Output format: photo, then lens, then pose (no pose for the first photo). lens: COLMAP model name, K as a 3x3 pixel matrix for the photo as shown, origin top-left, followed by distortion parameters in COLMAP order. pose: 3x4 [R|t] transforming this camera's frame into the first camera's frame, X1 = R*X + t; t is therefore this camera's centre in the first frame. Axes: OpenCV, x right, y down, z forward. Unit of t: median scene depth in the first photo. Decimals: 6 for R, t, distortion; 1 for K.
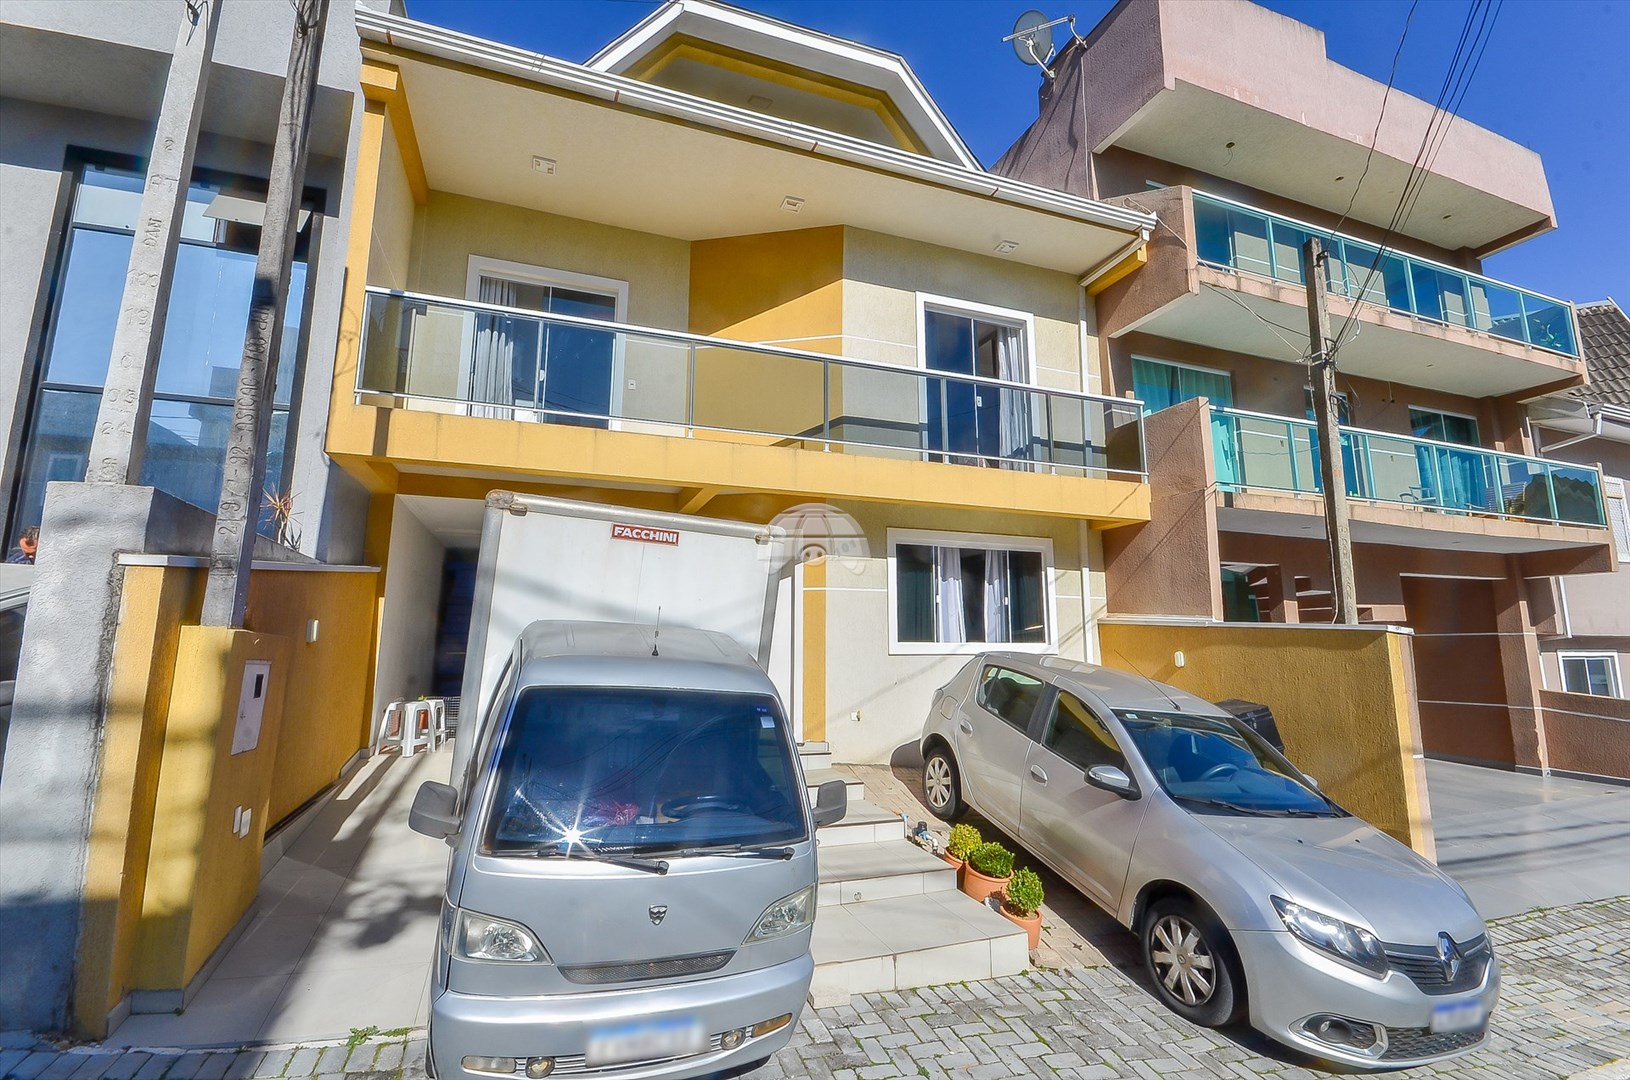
lens RADIAL K [[735.1, 0, 816.3], [0, 735.1, 521.9], [0, 0, 1]] dist [0.019640, -0.016087]
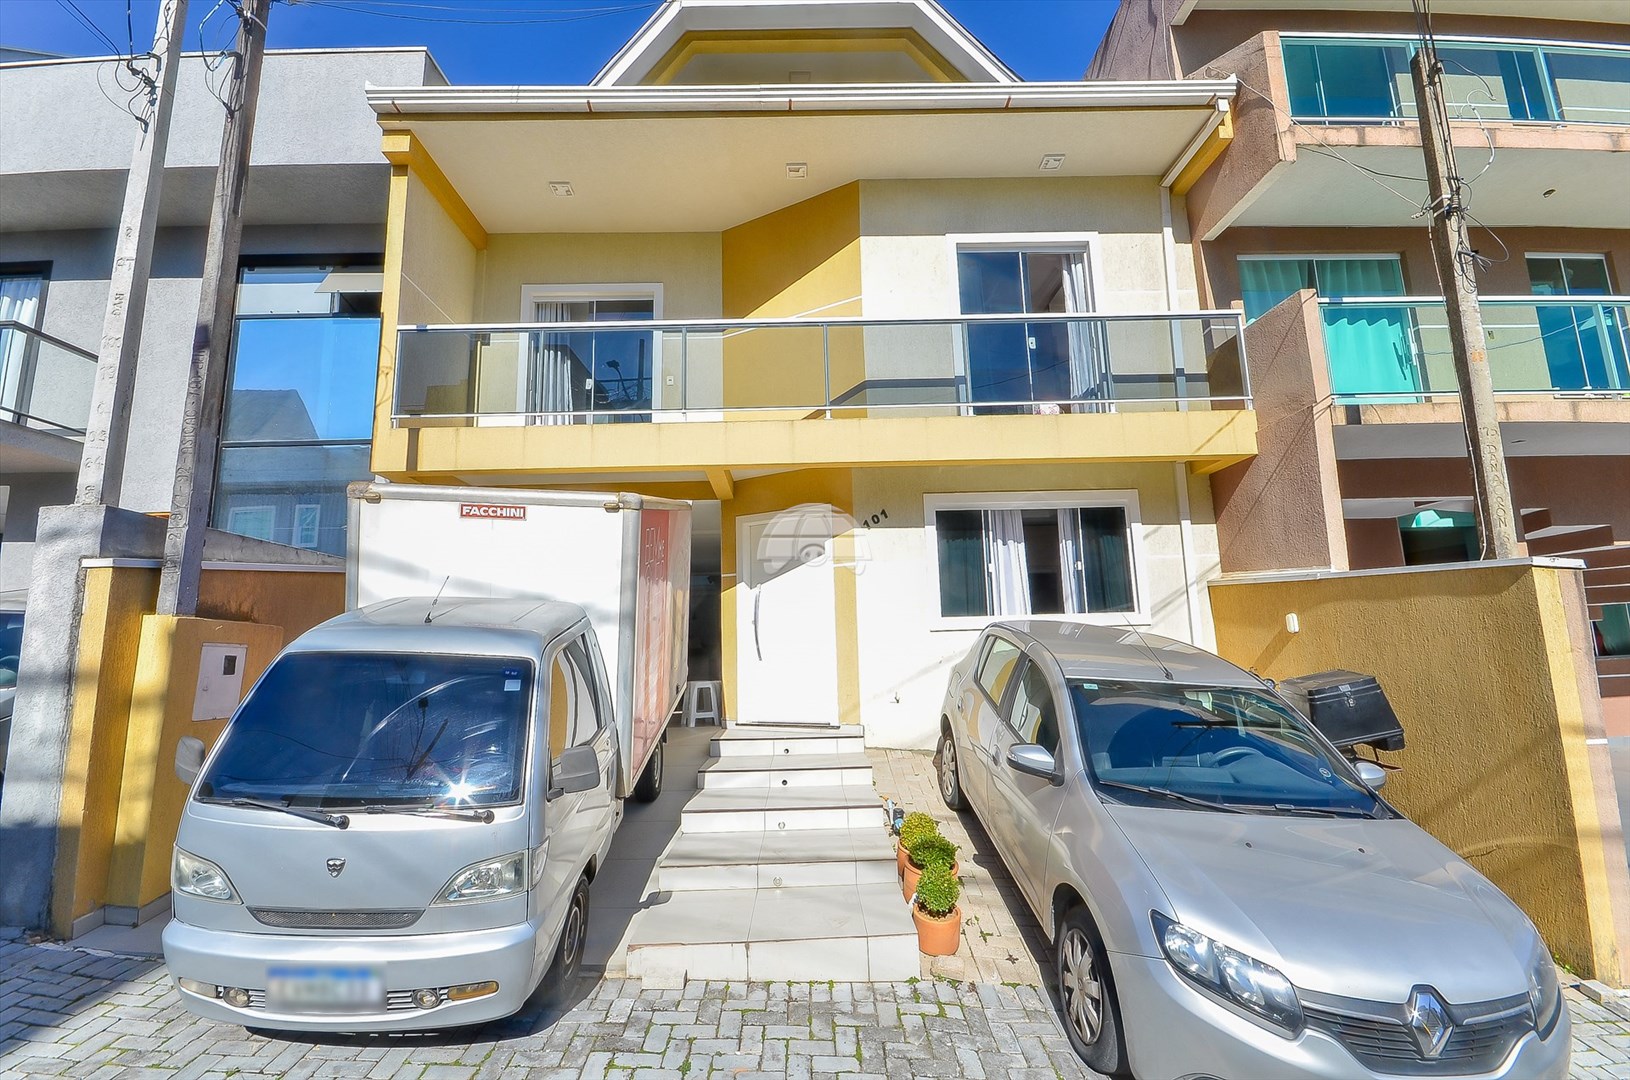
lens RADIAL K [[735.1, 0, 816.3], [0, 735.1, 521.9], [0, 0, 1]] dist [0.019640, -0.016087]
pose [[0.943003, -0.084504, -0.321878, 0.282390], [0.085809, 0.996260, -0.010160, 0.043346], [0.321532, -0.018039, 0.946727, 0.089312]]
